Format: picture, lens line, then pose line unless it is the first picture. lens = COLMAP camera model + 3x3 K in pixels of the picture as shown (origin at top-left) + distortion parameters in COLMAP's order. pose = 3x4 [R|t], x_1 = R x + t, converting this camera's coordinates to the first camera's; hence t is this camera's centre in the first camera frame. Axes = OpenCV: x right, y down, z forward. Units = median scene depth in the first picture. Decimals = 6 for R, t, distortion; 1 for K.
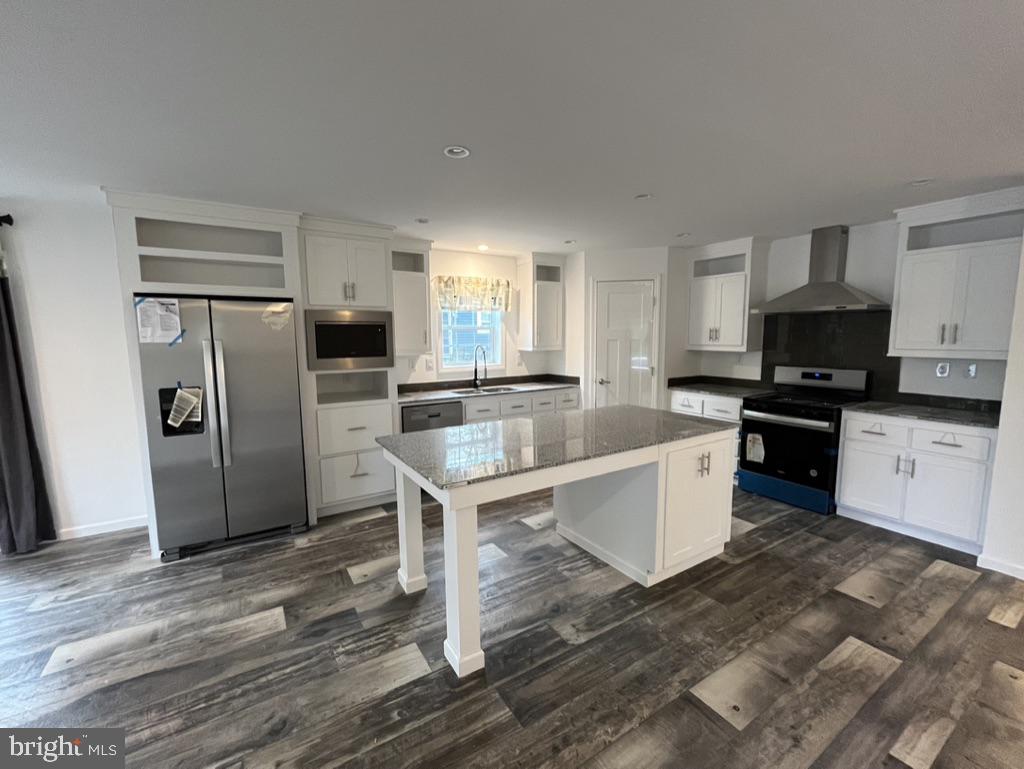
lens RADIAL K [[433.5, 0, 510.0], [0, 433.5, 386.5], [0, 0, 1]] dist [-0.003179, -0.000156]
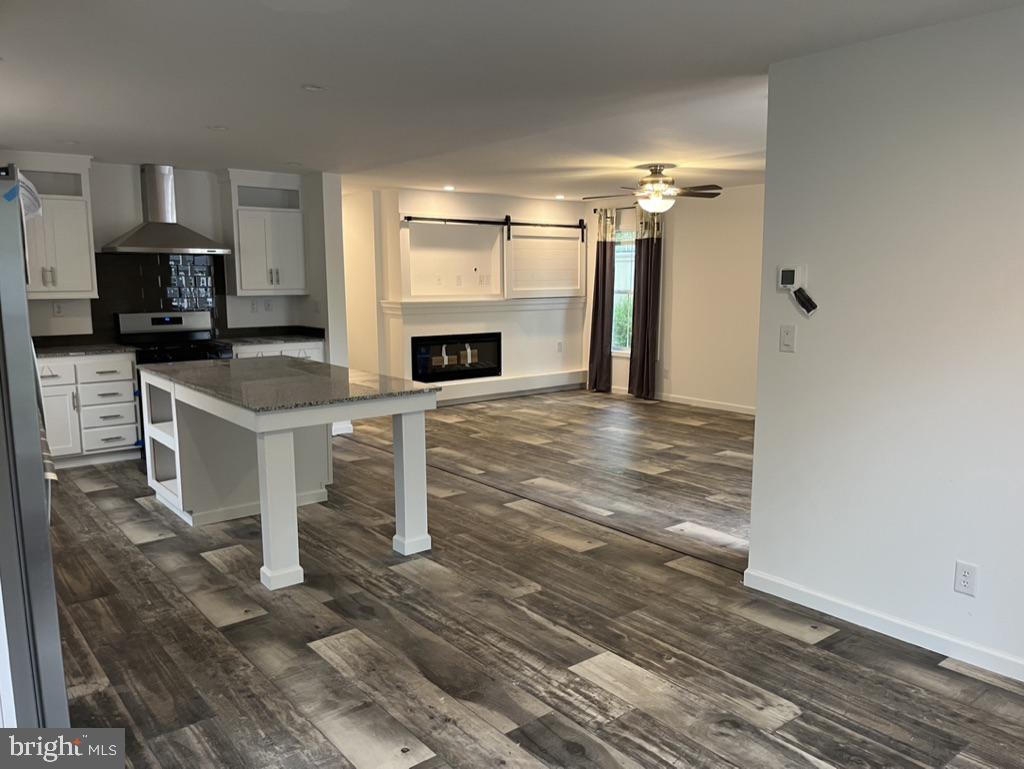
lens RADIAL K [[772.9, 0, 512.0], [0, 772.9, 401.3], [0, 0, 1]] dist [0.033460, -0.006200]
pose [[-0.116517, -0.150634, 0.981699, -1.523120], [0.123410, 0.978576, 0.164802, -0.055787], [-0.985492, 0.140354, -0.095431, 0.618384]]
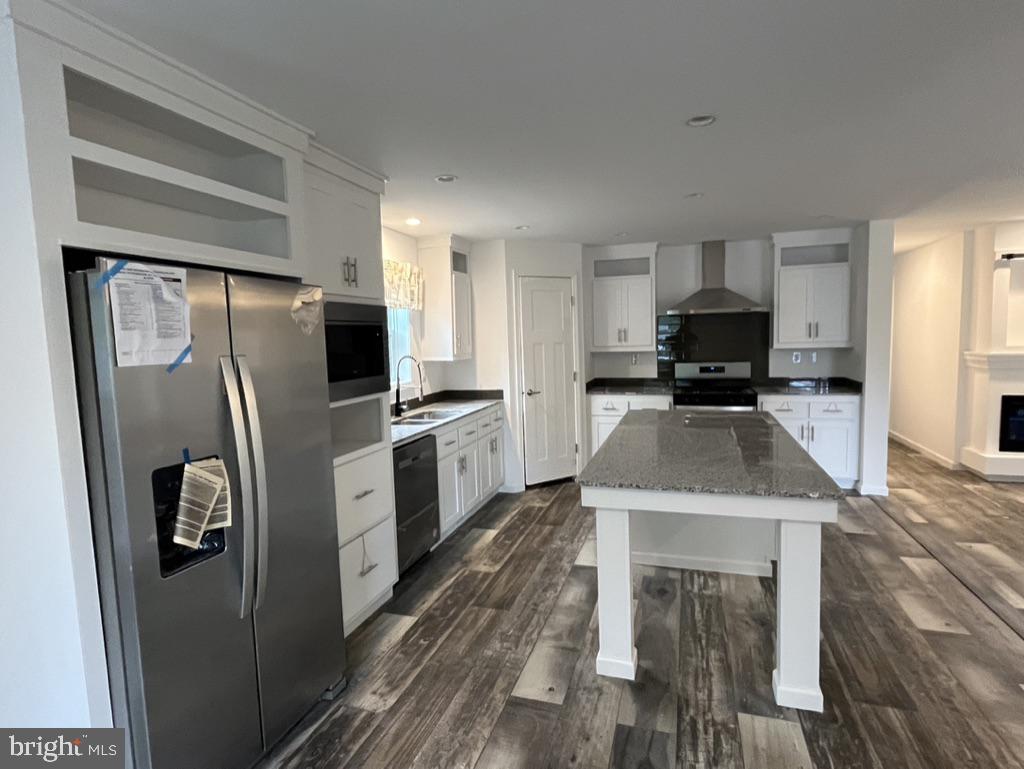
lens RADIAL K [[545.1, 0, 512.0], [0, 545.1, 384.5], [0, 0, 1]] dist [0.000723, -0.000206]
pose [[0.763628, -0.073530, 0.641456, -0.858887], [0.101812, 0.994778, -0.007172, -0.039350], [-0.637579, 0.070785, 0.767126, 0.332835]]
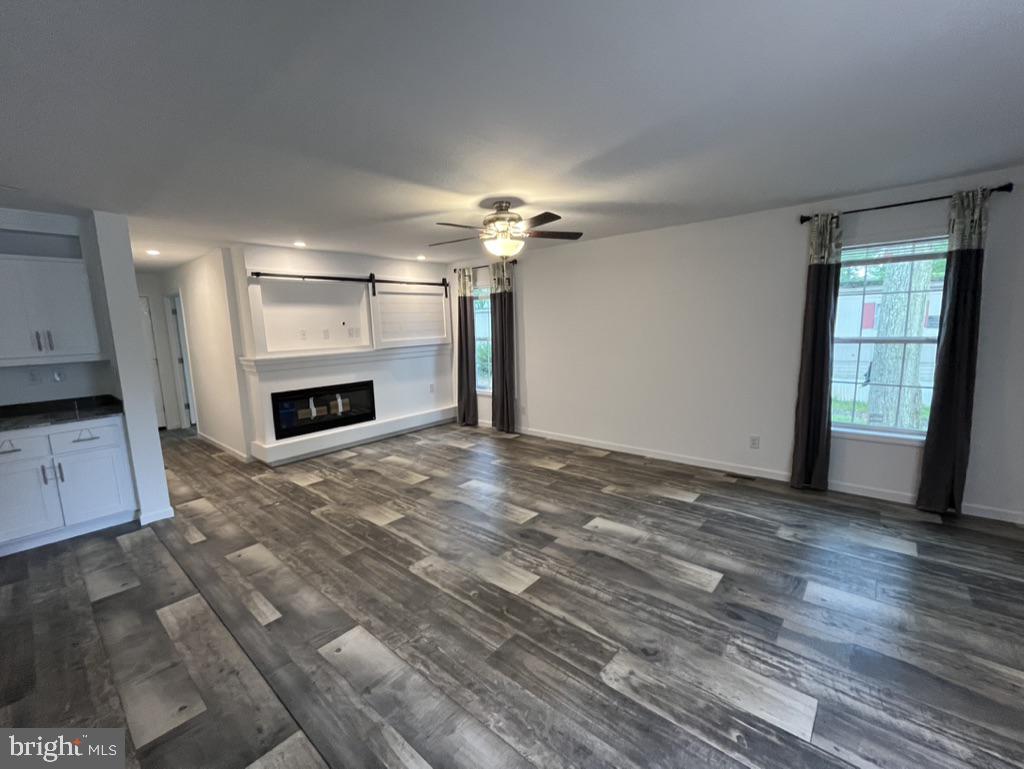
lens RADIAL K [[433.5, 0, 510.0], [0, 433.5, 386.5], [0, 0, 1]] dist [-0.003179, -0.000156]
pose [[-0.289200, -0.122194, 0.949438, -0.343065], [0.147340, 0.974319, 0.170277, -0.027822], [-0.945862, 0.189134, -0.263769, 0.245381]]
